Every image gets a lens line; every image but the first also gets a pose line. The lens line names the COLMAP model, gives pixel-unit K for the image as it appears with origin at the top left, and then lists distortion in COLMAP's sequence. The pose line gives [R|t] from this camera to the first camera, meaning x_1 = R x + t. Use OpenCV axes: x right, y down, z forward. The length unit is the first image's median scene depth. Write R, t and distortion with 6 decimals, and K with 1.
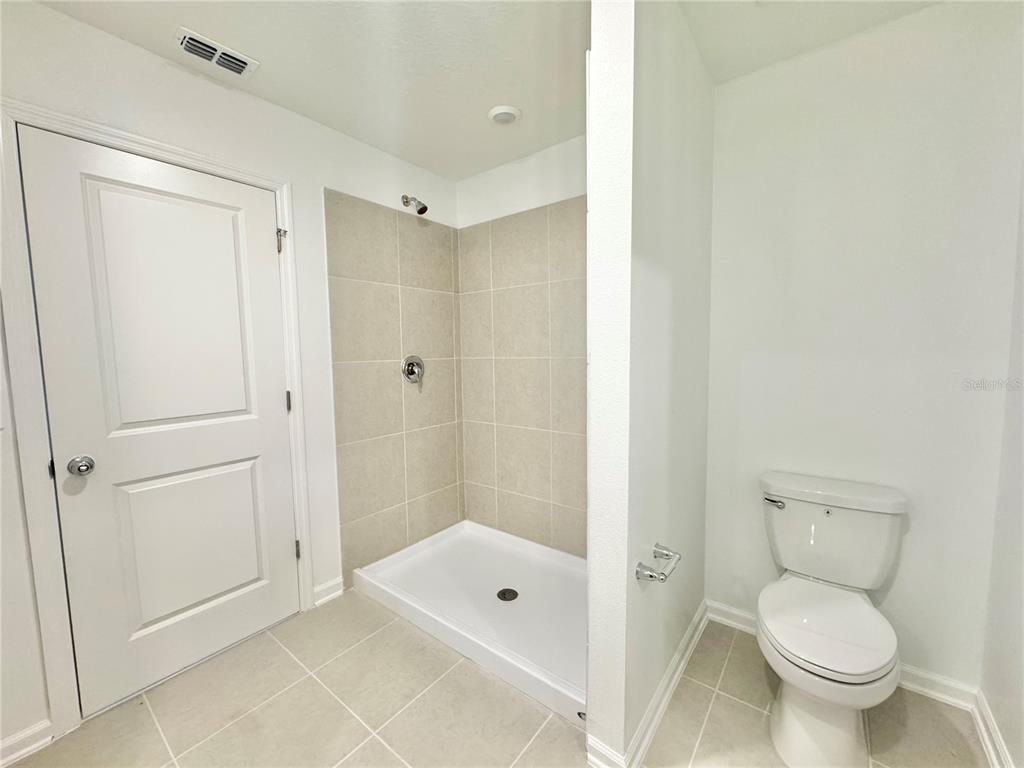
lens RADIAL K [[410.8, 0, 514.1], [0, 410.8, 383.2], [0, 0, 1]] dist [-0.001948, -0.000031]
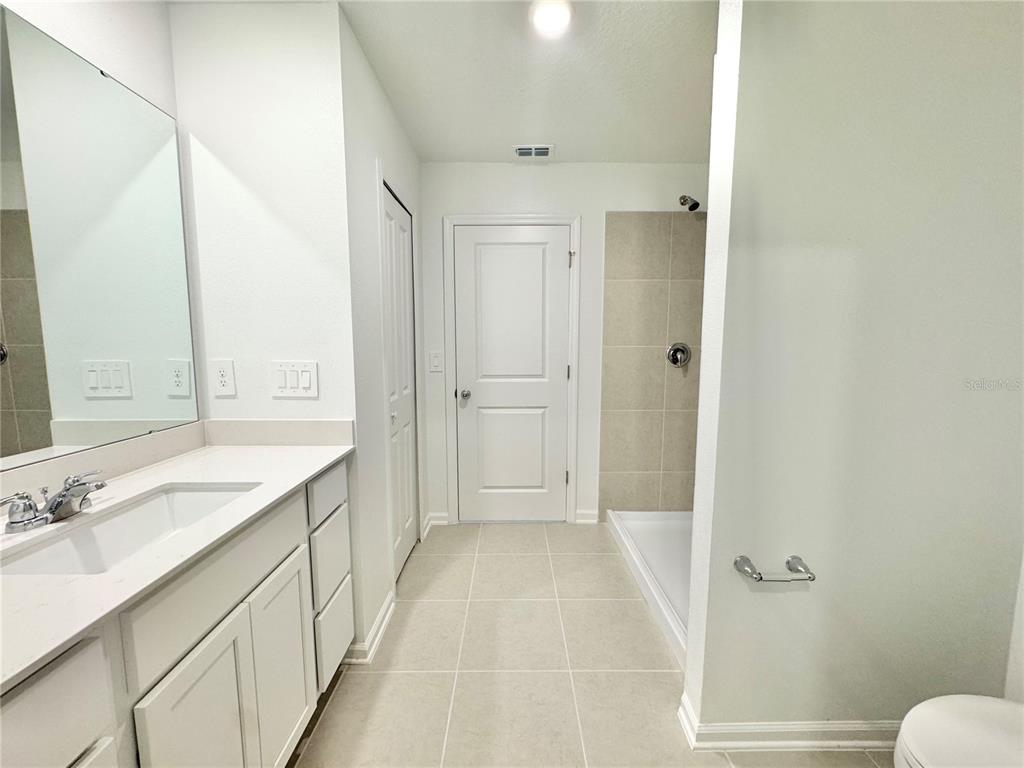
lens RADIAL K [[410.8, 0, 514.1], [0, 410.8, 383.2], [0, 0, 1]] dist [-0.001948, -0.000031]
pose [[0.617112, 0.095578, -0.781049, 0.463720], [-0.074984, 0.995222, 0.062541, 0.006936], [0.783295, 0.019971, 0.621330, -0.031968]]
